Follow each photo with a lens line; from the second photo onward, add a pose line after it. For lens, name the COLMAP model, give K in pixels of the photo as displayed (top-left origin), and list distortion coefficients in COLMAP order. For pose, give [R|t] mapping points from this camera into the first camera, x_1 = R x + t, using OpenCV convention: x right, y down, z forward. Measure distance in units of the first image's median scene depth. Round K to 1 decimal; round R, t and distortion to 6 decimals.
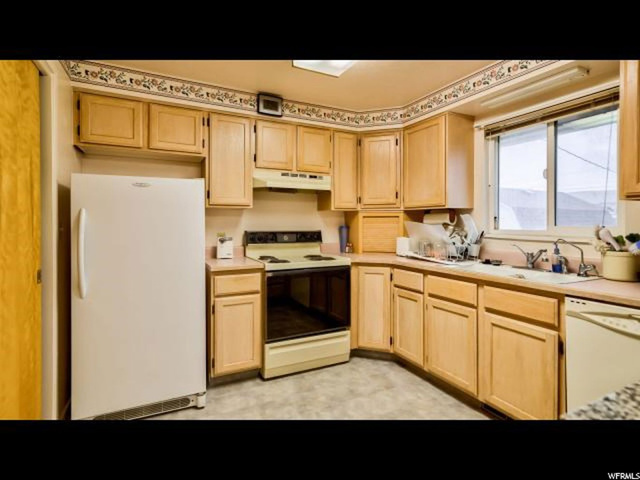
lens RADIAL K [[344.1, 0, 320.4], [0, 344.1, 225.8], [0, 0, 1]] dist [0.000268, 0.000050]
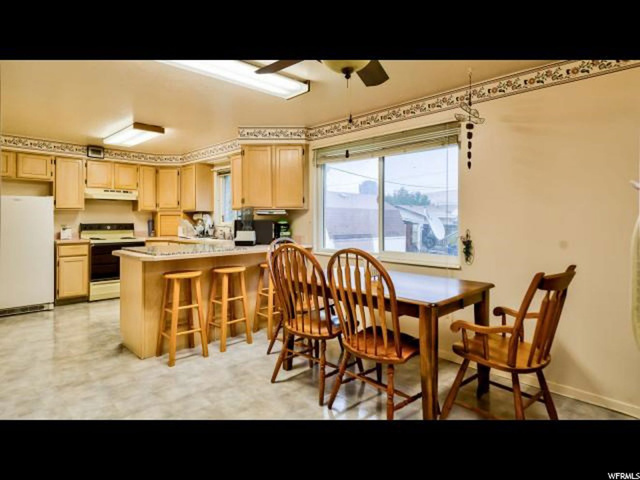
lens RADIAL K [[387.2, 0, 320.5], [0, 387.2, 221.4], [0, 0, 1]] dist [0.027587, -0.000350]
pose [[0.956069, 0.000646, 0.293141, 0.384035], [0.000858, 0.999987, -0.005002, 0.018676], [-0.293140, 0.005034, 0.956056, -1.309368]]
